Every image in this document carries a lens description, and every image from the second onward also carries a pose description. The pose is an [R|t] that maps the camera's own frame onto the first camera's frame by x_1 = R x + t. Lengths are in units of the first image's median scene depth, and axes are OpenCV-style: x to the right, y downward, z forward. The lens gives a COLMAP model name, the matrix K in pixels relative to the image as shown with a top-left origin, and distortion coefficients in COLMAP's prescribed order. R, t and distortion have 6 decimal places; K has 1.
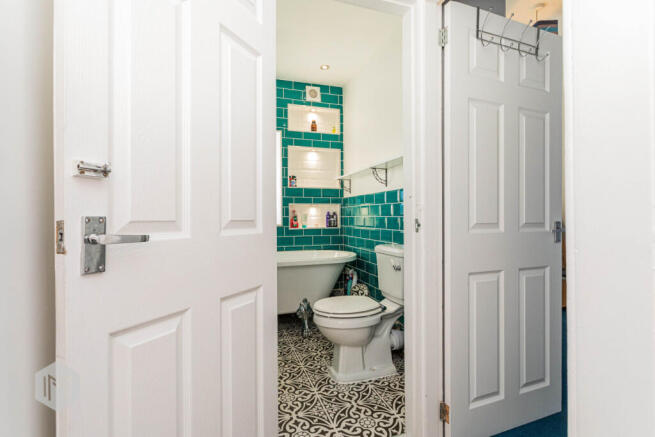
lens RADIAL K [[306.6, 0, 325.3], [0, 306.6, 218.2], [0, 0, 1]] dist [-0.000632, 0.000473]
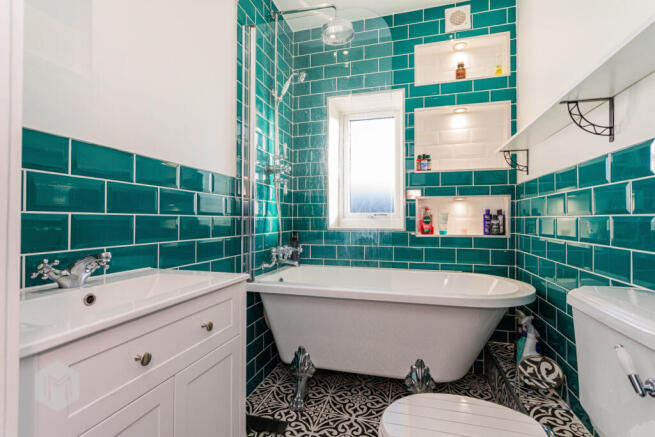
lens RADIAL K [[306.6, 0, 325.3], [0, 306.6, 218.2], [0, 0, 1]] dist [-0.000632, 0.000473]
pose [[0.832038, 0.002893, -0.554711, 0.081674], [-0.007729, 0.999950, -0.006379, 0.002841], [0.554665, 0.009595, 0.832018, 0.338864]]
